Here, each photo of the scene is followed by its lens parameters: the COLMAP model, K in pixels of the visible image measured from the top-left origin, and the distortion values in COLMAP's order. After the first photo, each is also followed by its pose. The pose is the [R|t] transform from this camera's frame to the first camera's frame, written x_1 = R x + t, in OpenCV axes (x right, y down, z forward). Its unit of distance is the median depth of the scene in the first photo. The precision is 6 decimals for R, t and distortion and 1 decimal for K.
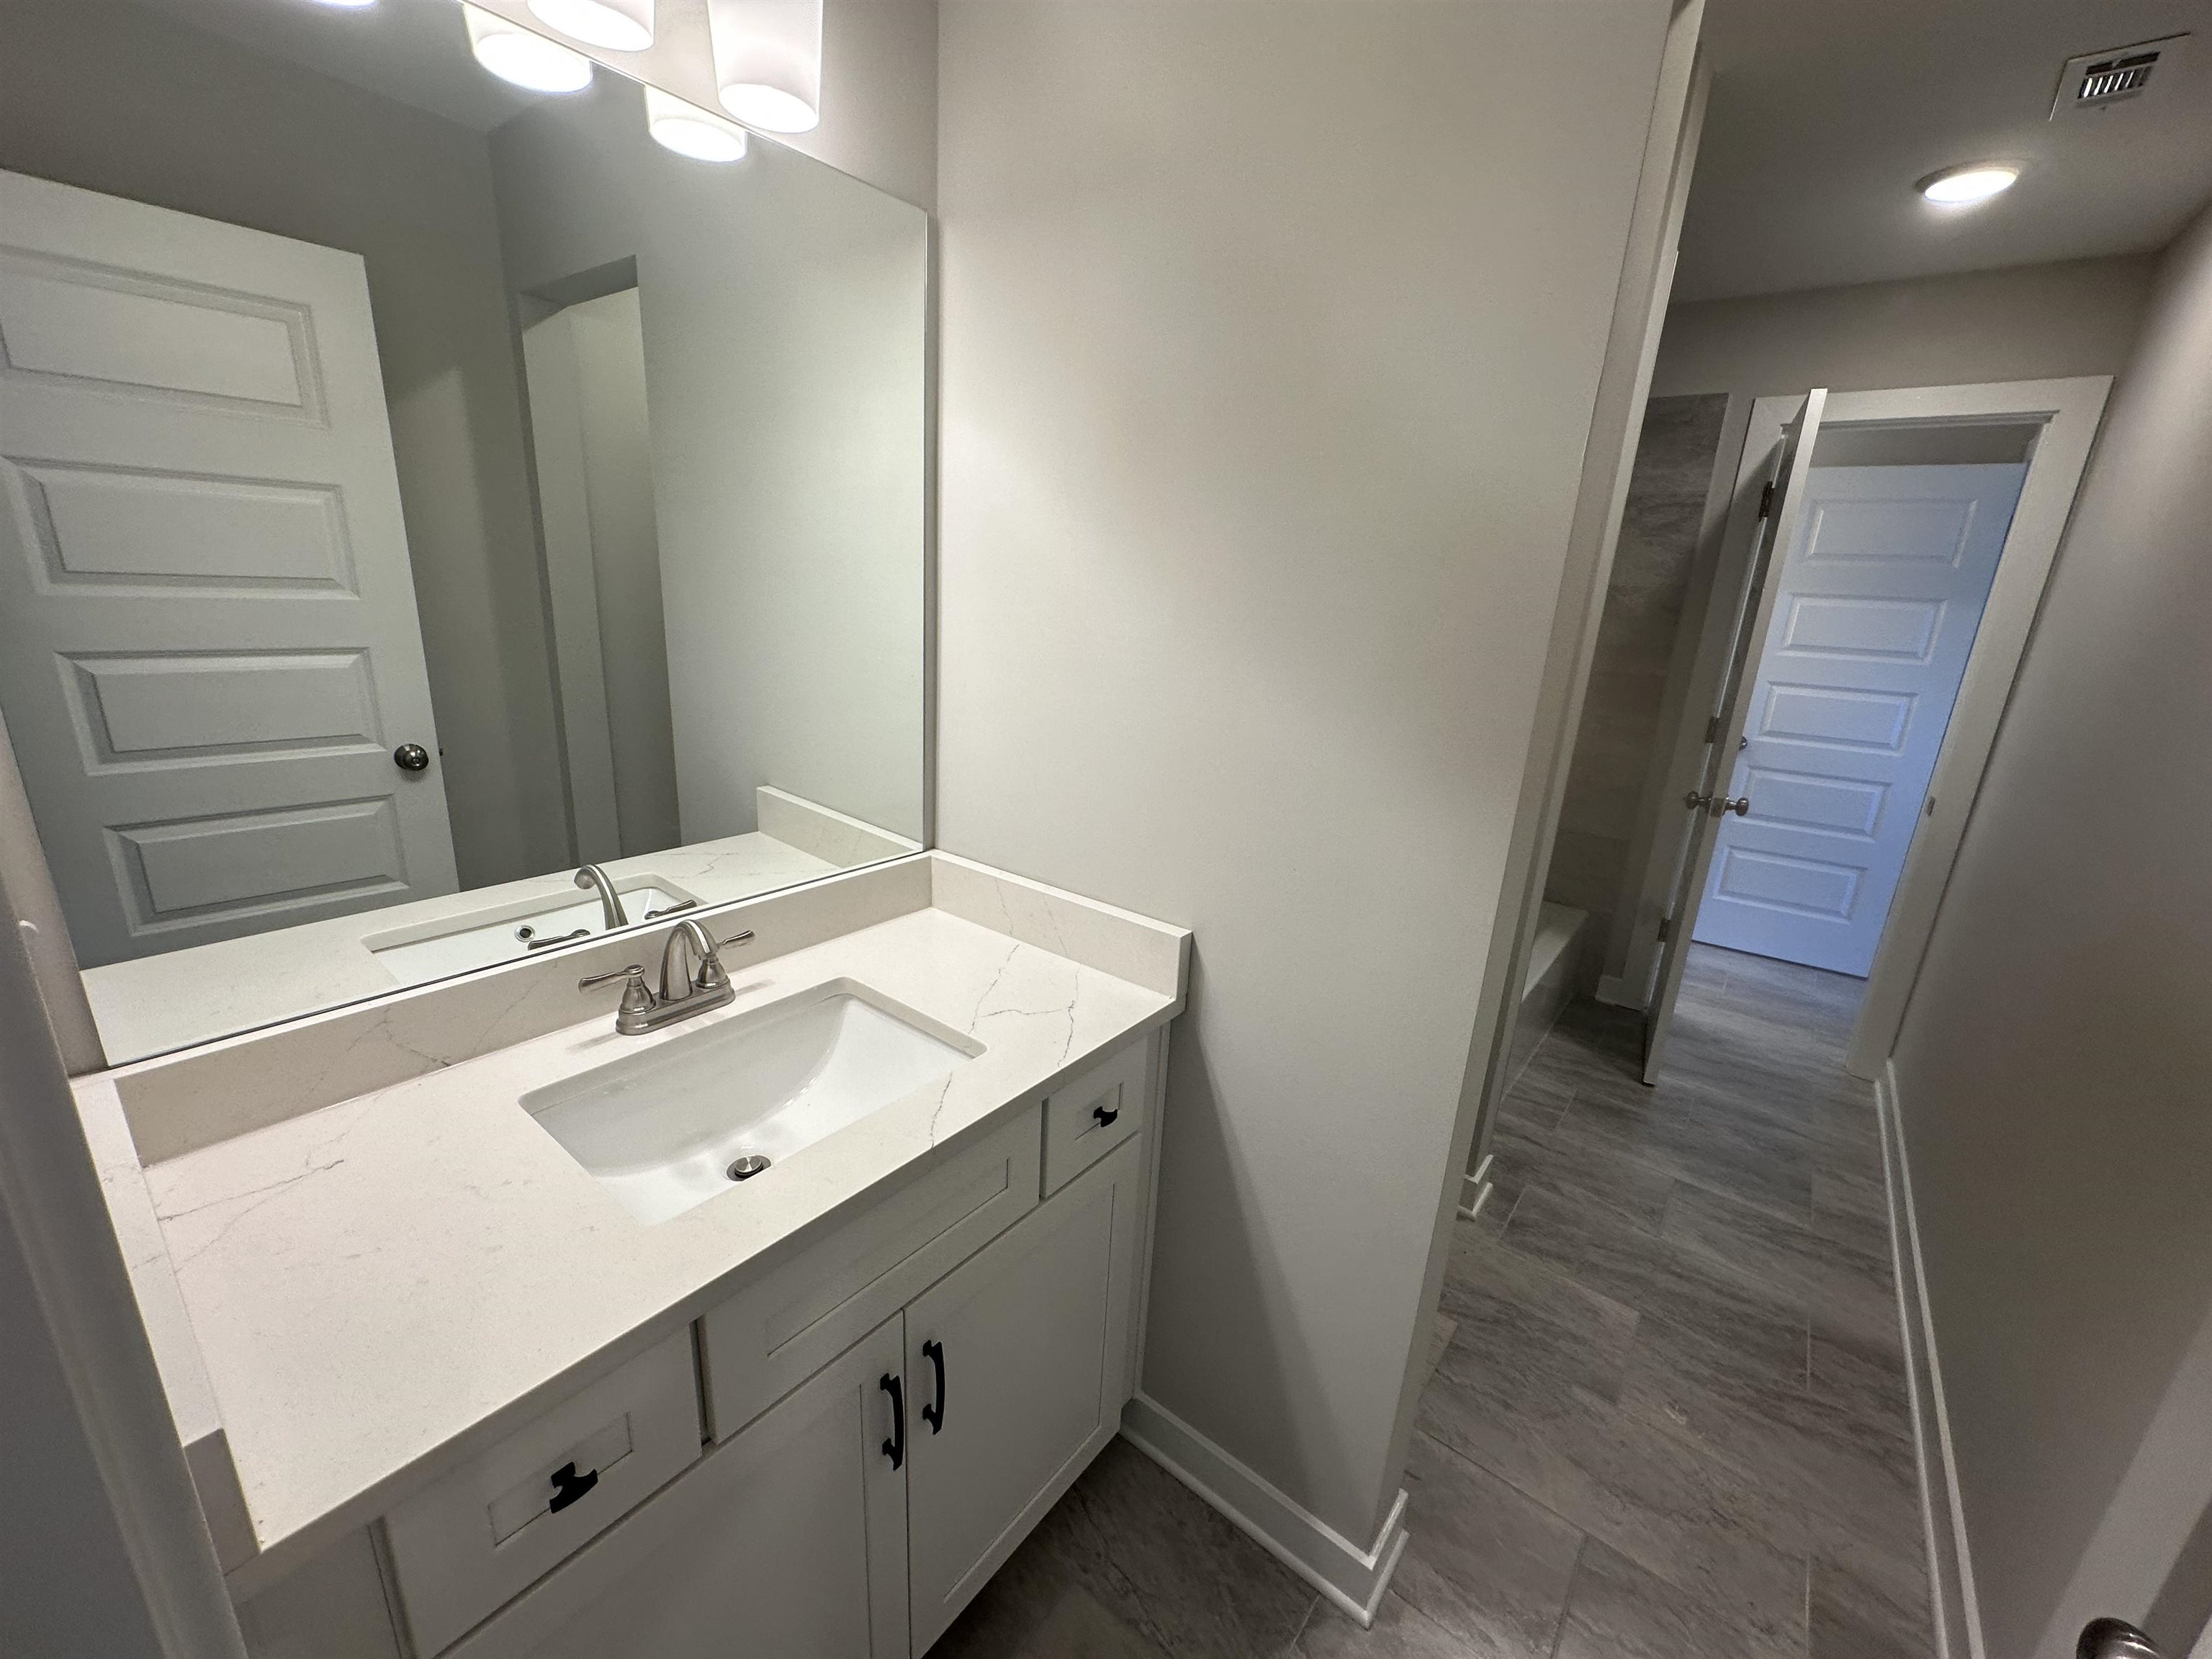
lens RADIAL K [[886.0, 0, 1102.4], [0, 886.0, 824.7], [0, 0, 1]] dist [0.001526, -0.000012]
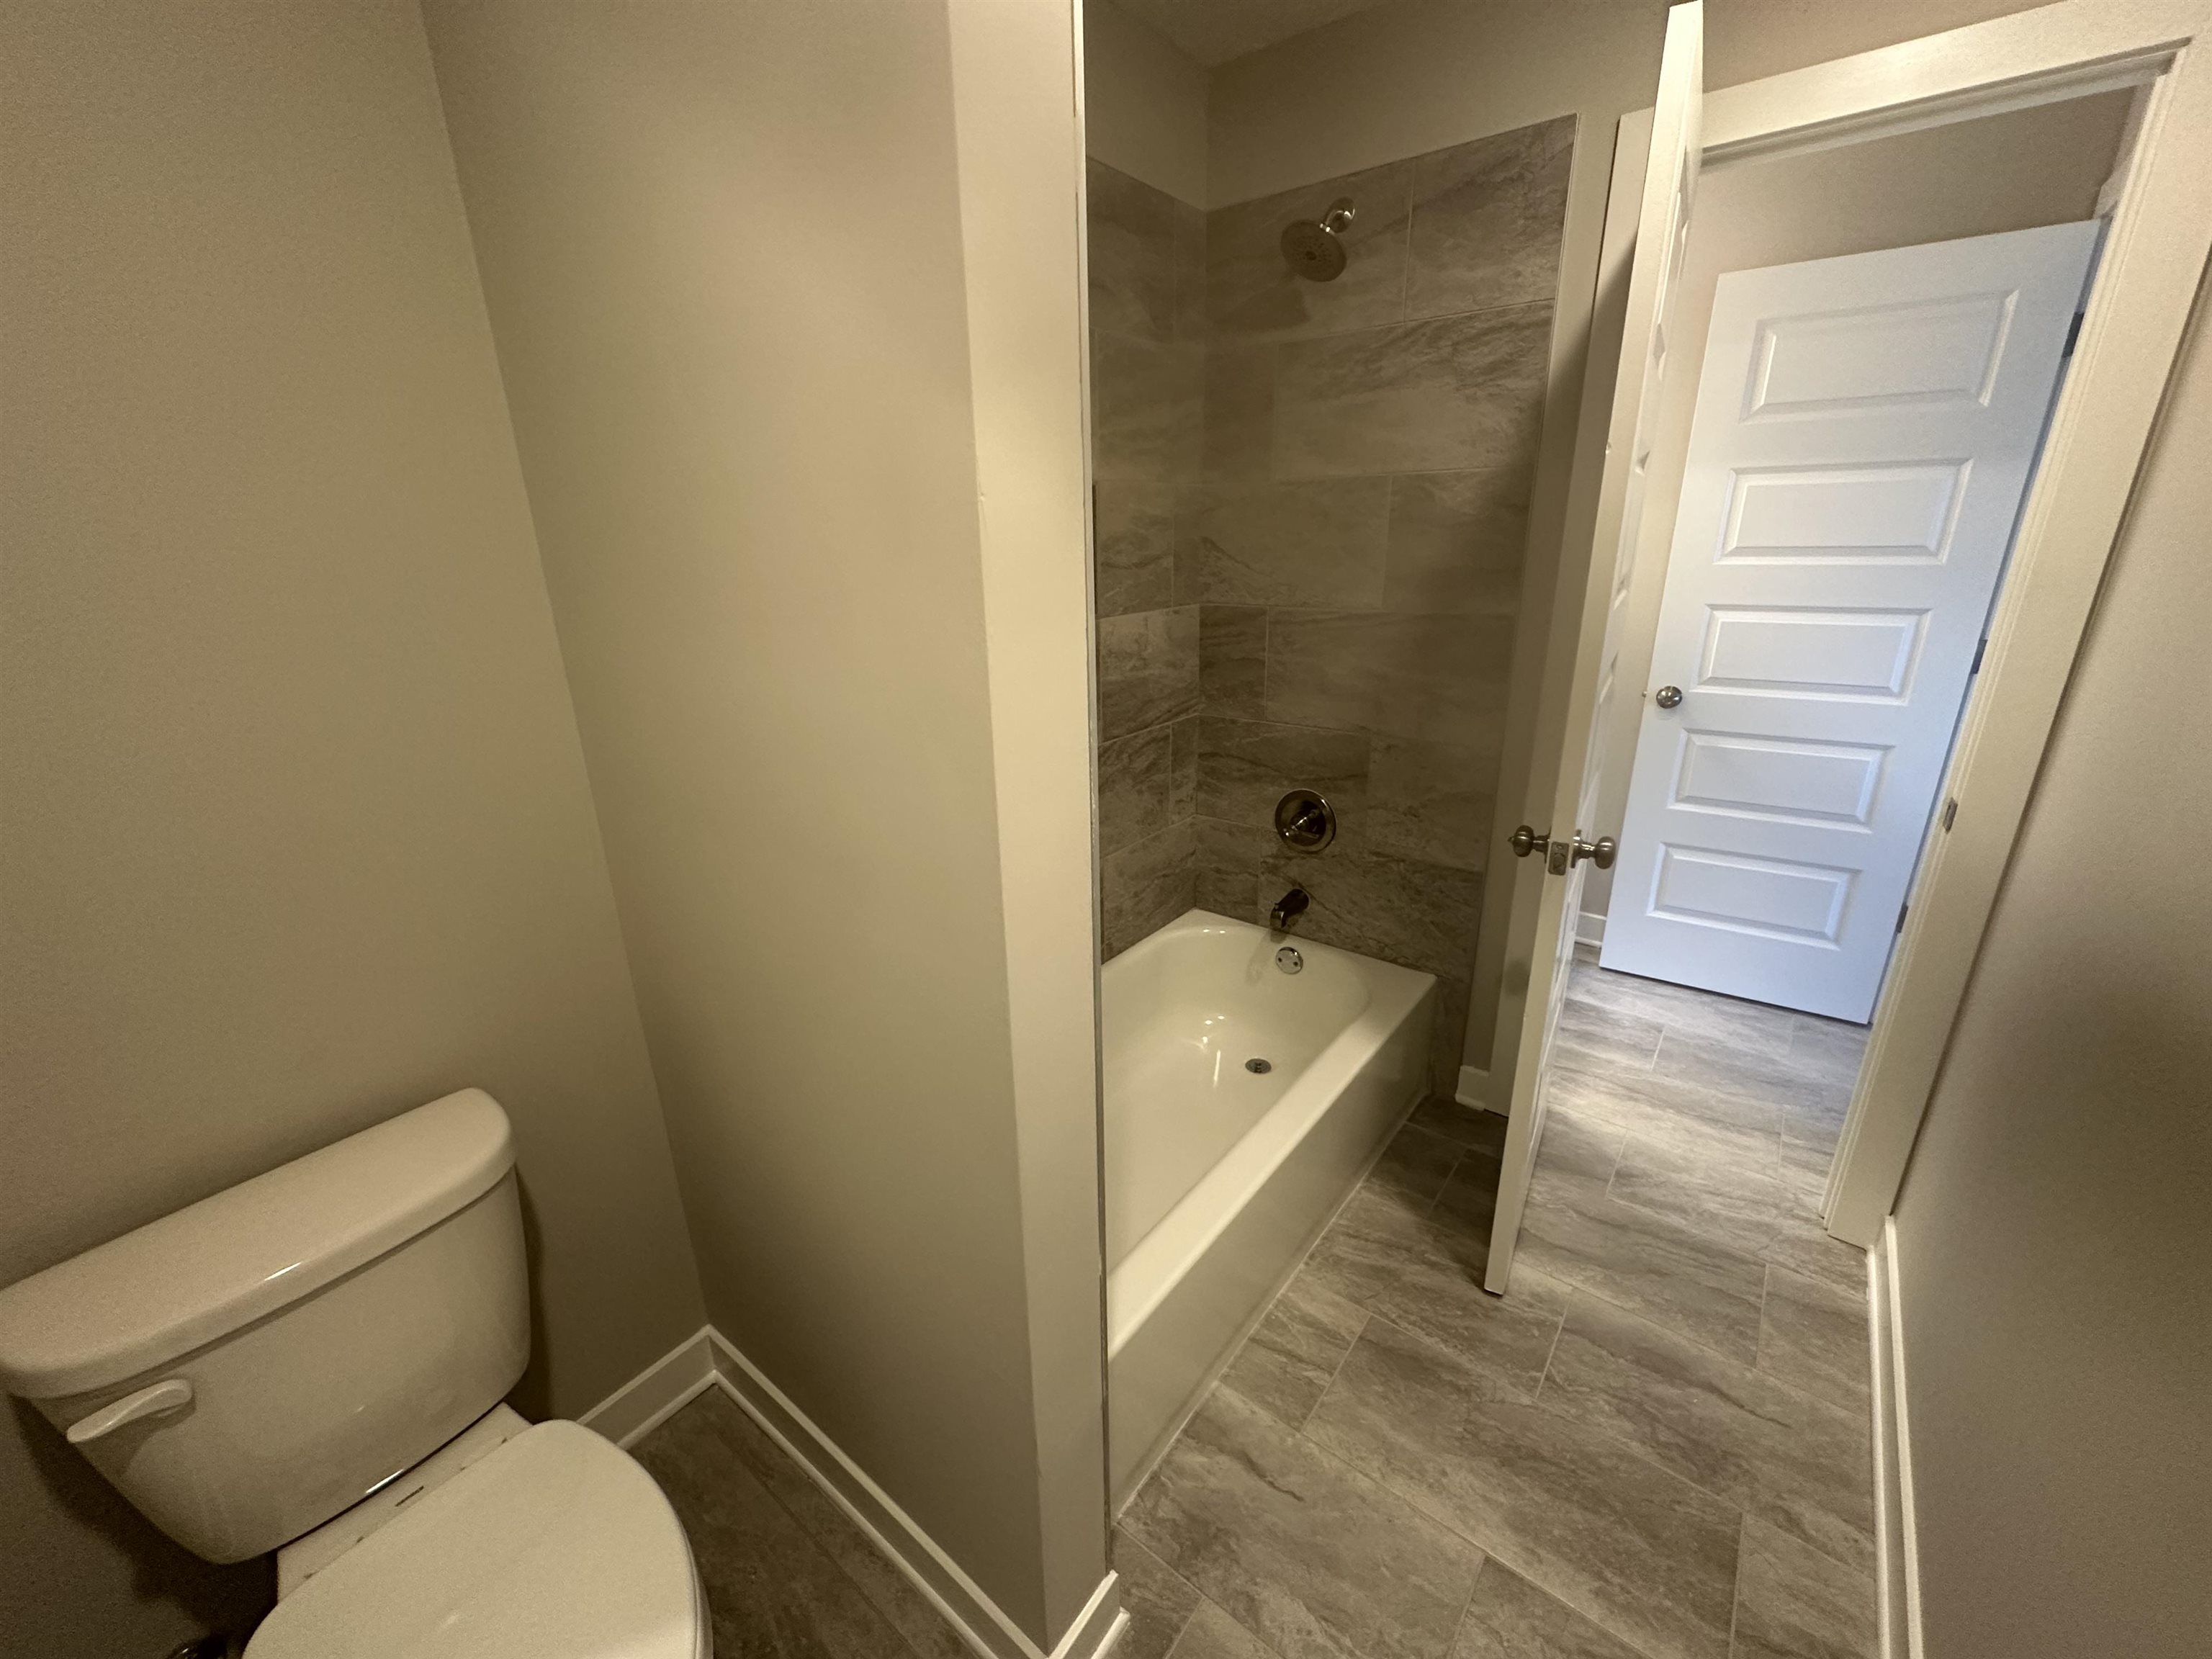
lens RADIAL K [[886.0, 0, 1105.1], [0, 886.0, 823.0], [0, 0, 1]] dist [0.001526, -0.000012]
pose [[0.997348, -0.069717, -0.020897, 0.366065], [0.070719, 0.996150, 0.051805, -0.078165], [0.017205, -0.053146, 0.998439, 0.380991]]
